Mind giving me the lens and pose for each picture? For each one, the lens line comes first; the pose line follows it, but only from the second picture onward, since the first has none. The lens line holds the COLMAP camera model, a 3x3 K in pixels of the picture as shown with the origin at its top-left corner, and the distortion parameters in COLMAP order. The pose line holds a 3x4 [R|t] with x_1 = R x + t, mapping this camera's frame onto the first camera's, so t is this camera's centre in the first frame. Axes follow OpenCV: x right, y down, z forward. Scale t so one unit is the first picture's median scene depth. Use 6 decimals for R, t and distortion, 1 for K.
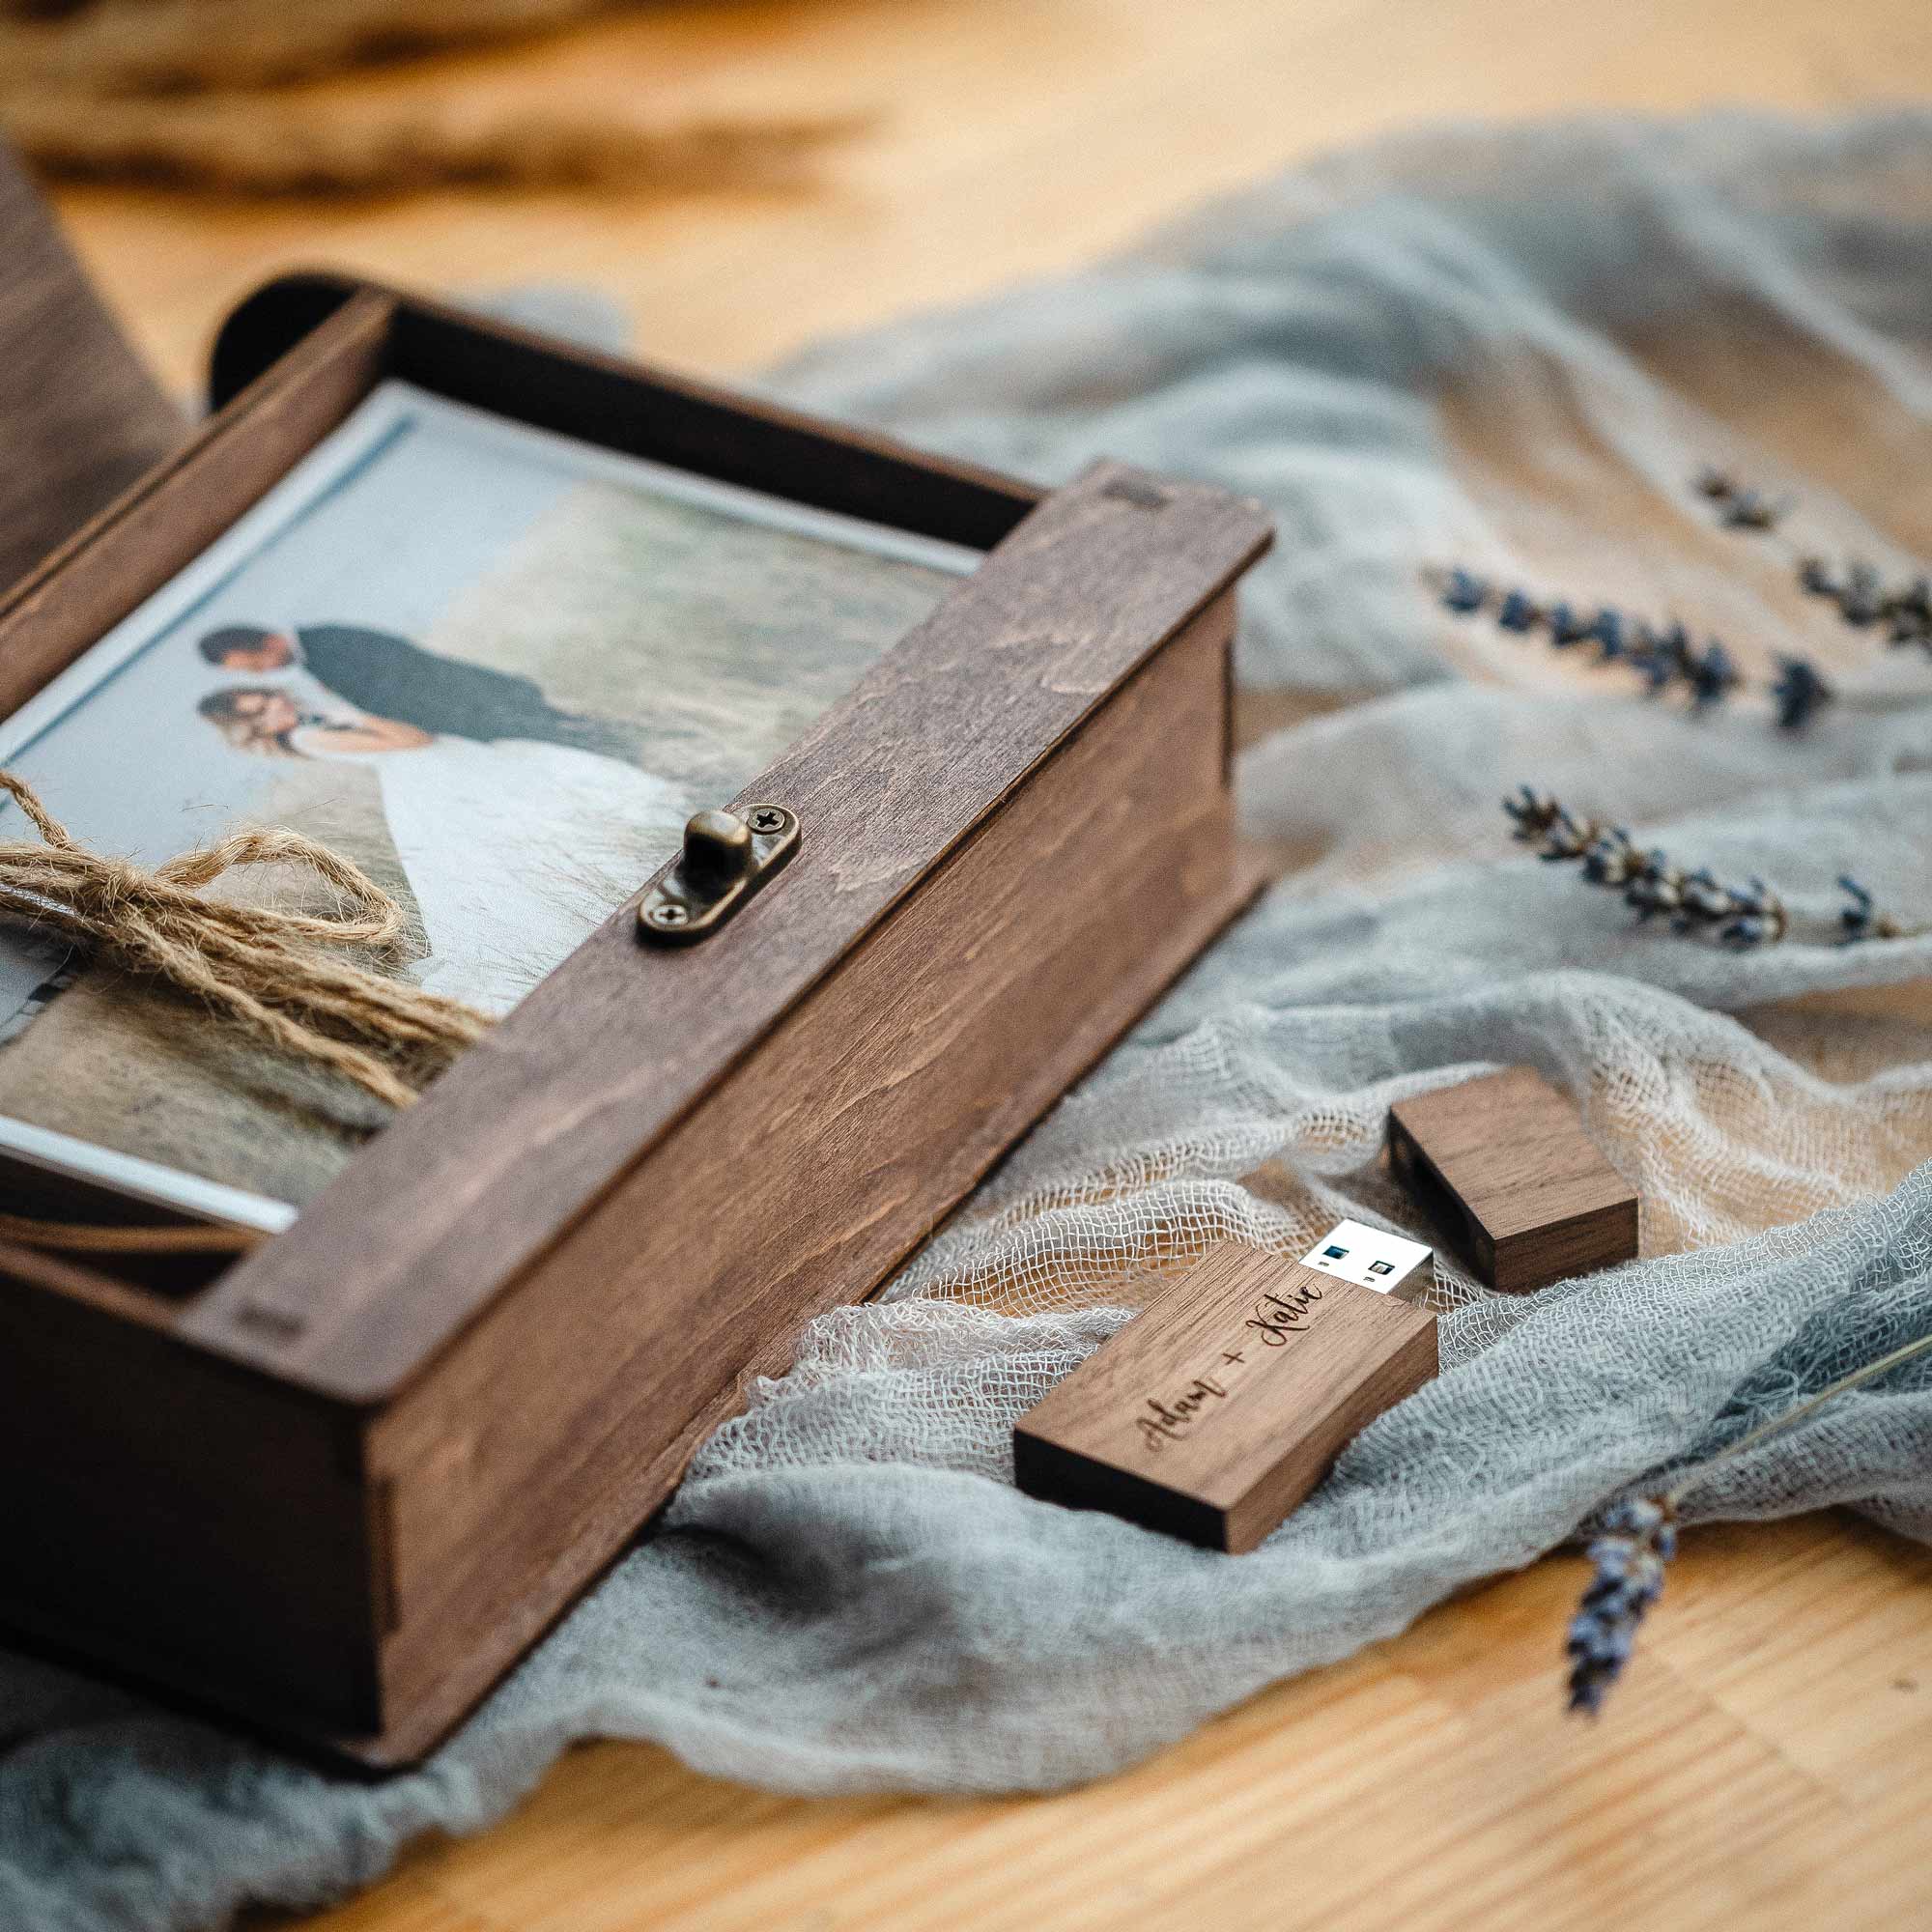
lens RADIAL K [[11080.7, 0, 966.0], [0, 11080.7, 966.0], [0, 0, 1]] dist [-0.153763, 2.430313]
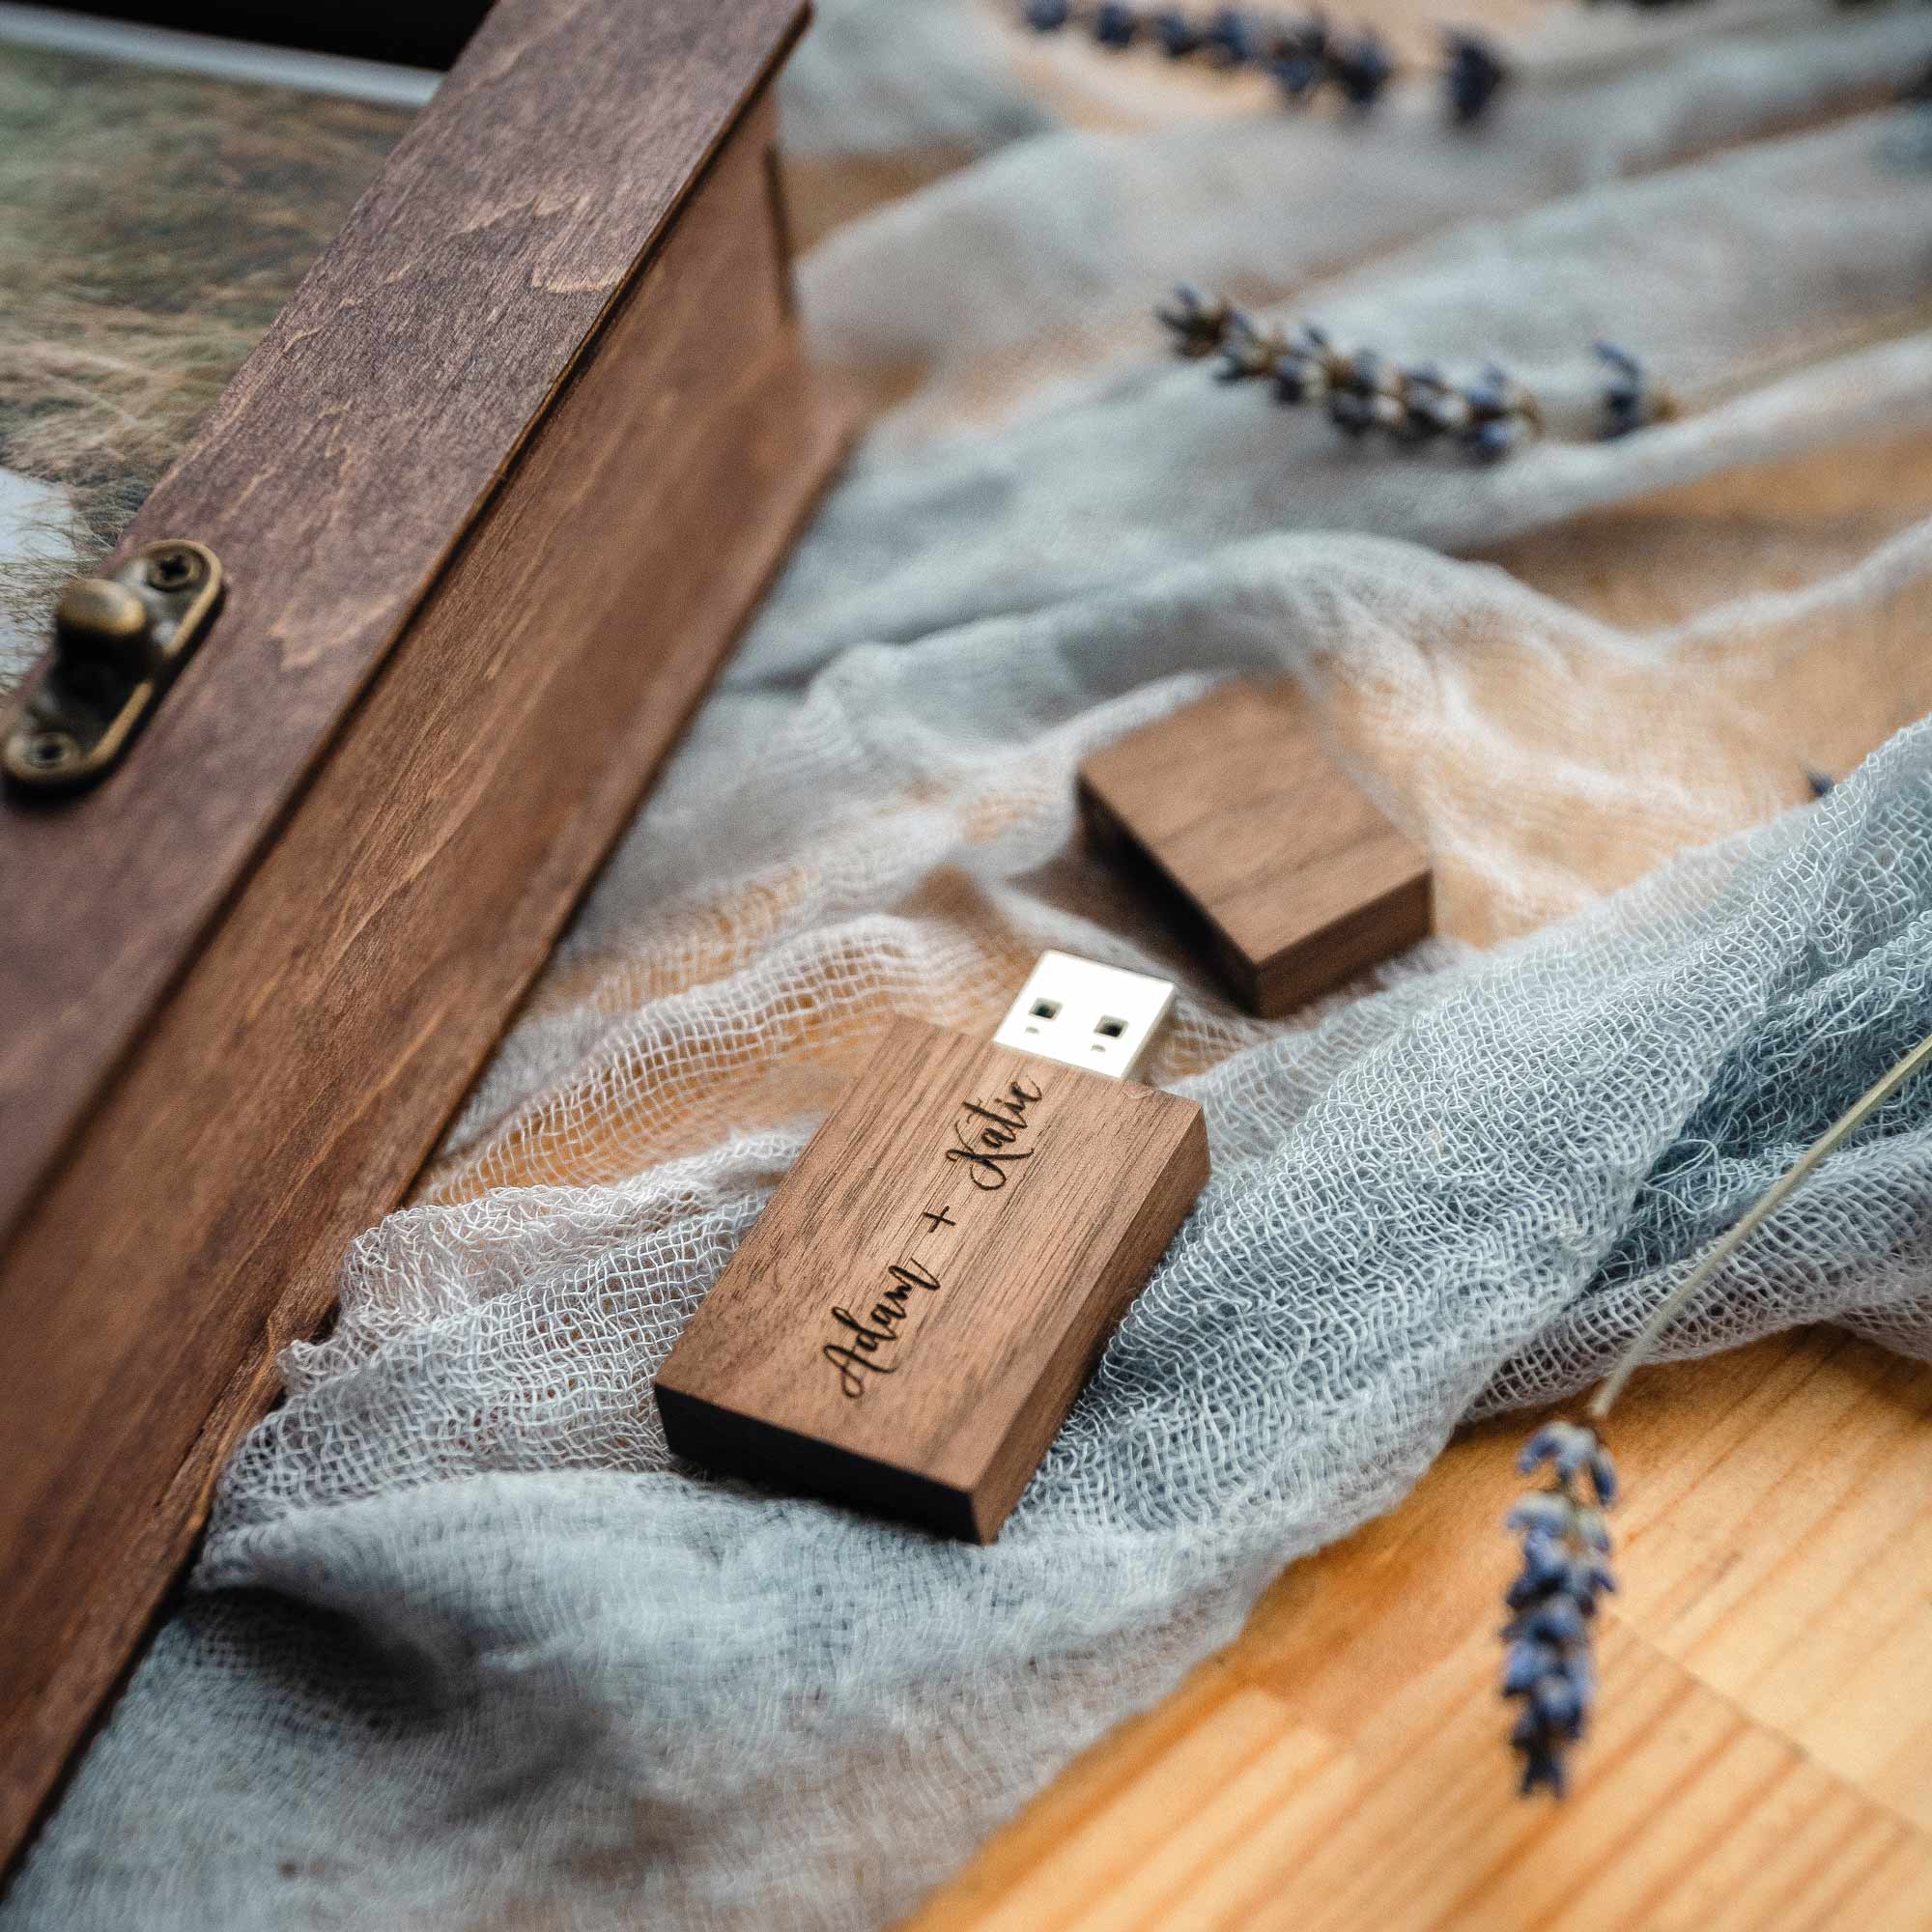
lens RADIAL K [[4992.5, 0, 971.1], [0, 4992.5, 1200.5], [0, 0, 1]] dist [-0.037108, 0.128073]
pose [[0.987603, -0.150871, 0.043328, 0.012122], [0.133579, 0.952753, 0.272797, -0.054026], [-0.082438, -0.263627, 0.961096, 0.678047]]
